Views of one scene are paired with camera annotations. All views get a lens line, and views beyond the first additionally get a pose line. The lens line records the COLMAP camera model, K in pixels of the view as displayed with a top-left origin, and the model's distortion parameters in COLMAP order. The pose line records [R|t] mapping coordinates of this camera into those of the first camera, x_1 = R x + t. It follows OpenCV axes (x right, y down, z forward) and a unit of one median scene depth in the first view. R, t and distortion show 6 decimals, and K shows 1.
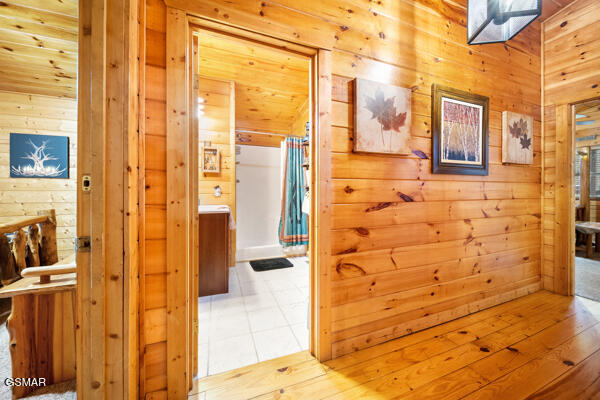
lens RADIAL K [[211.5, 0, 296.9], [0, 211.5, 186.9], [0, 0, 1]] dist [-0.000374, -0.000977]
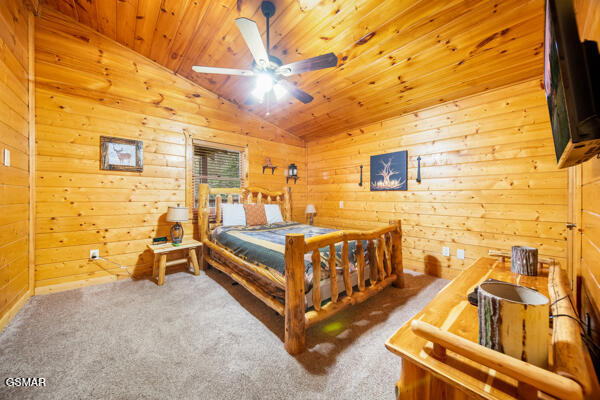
lens RADIAL K [[211.5, 0, 293.7], [0, 211.5, 197.3], [0, 0, 1]] dist [-0.000374, -0.000977]
pose [[0.312693, -0.000384, -0.949854, -0.280412], [-0.002856, 0.999995, -0.001345, -0.002631], [0.949850, 0.003133, 0.312690, 0.151490]]
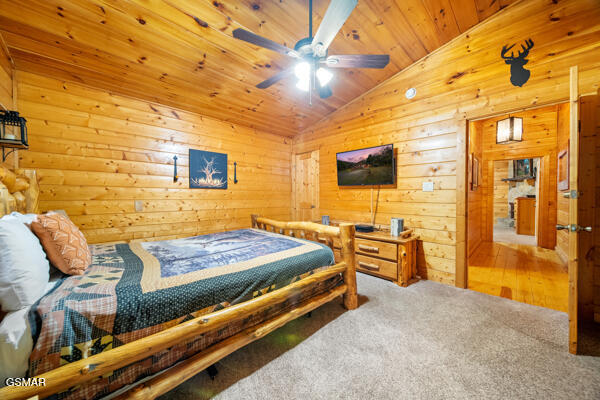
lens RADIAL K [[211.5, 0, 297.8], [0, 211.5, 198.9], [0, 0, 1]] dist [-0.000374, -0.000977]
pose [[0.925237, -0.006139, 0.379341, -1.234678], [0.000970, 0.999904, 0.013816, -0.001265], [-0.379389, -0.012415, 0.925154, -0.278023]]
